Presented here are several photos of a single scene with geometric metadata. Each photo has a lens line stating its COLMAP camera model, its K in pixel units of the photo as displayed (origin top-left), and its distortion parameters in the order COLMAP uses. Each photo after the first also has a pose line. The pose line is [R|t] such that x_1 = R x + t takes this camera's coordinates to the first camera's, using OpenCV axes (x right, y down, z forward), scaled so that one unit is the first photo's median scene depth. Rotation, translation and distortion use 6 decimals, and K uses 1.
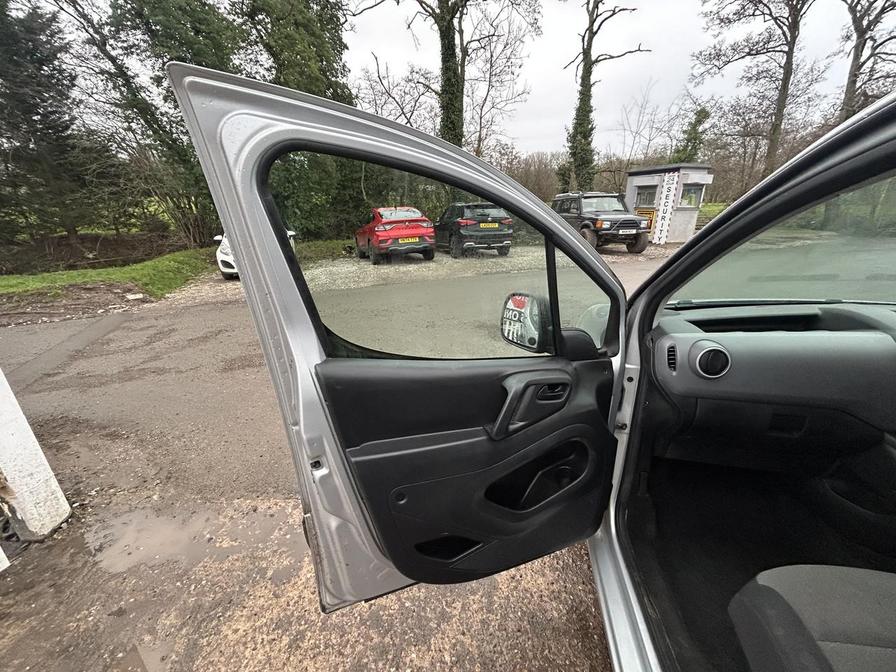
lens RADIAL K [[362.0, 0, 445.2], [0, 362.0, 334.2], [0, 0, 1]] dist [-0.000666, 0.000086]
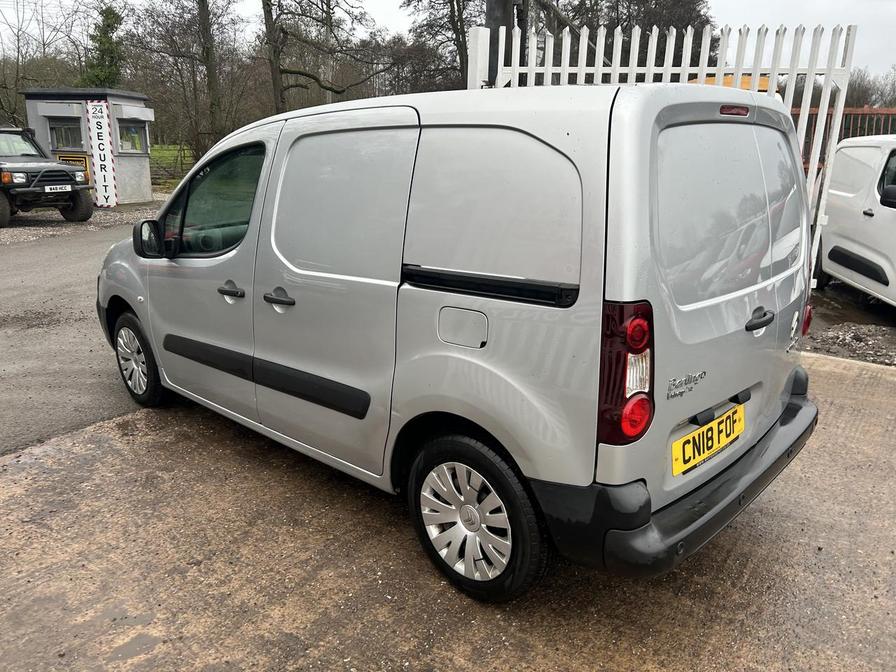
lens RADIAL K [[676.3, 0, 444.1], [0, 676.3, 331.1], [0, 0, 1]] dist [0.039730, -0.033586]
pose [[0.547122, -0.193858, 0.814295, -0.120605], [0.254282, 0.965331, 0.058964, 0.048430], [-0.797495, 0.174800, 0.577448, -0.152795]]
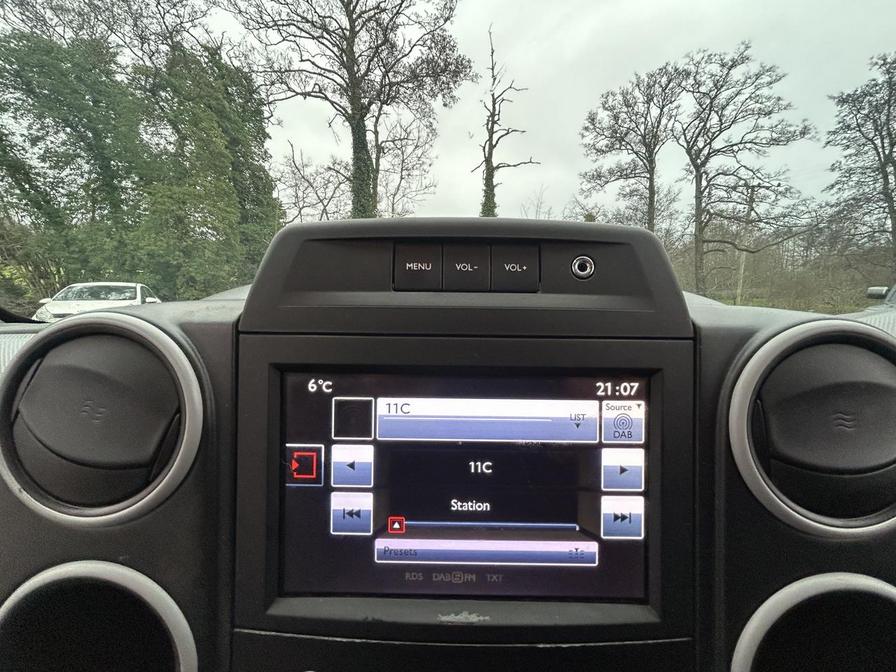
lens RADIAL K [[362.0, 0, 448.0], [0, 362.0, 336.0], [0, 0, 1]] dist [-0.000666, 0.000086]
pose [[0.986526, 0.017884, 0.162624, 0.098150], [0.018538, 0.975386, -0.219722, 0.005891], [-0.162551, 0.219776, 0.961913, 0.053233]]
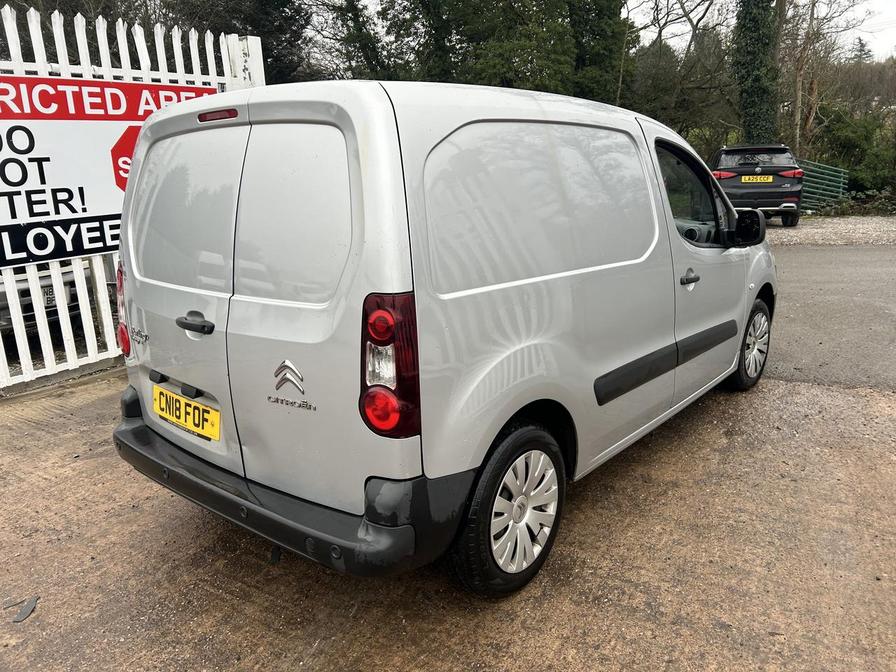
lens RADIAL K [[676.3, 0, 444.8], [0, 676.3, 320.4], [0, 0, 1]] dist [0.039730, -0.033586]
pose [[0.862325, 0.110169, -0.494225, 0.203803], [-0.153946, 0.986882, -0.048617, 0.075689], [0.482386, 0.118008, 0.867973, -0.240391]]
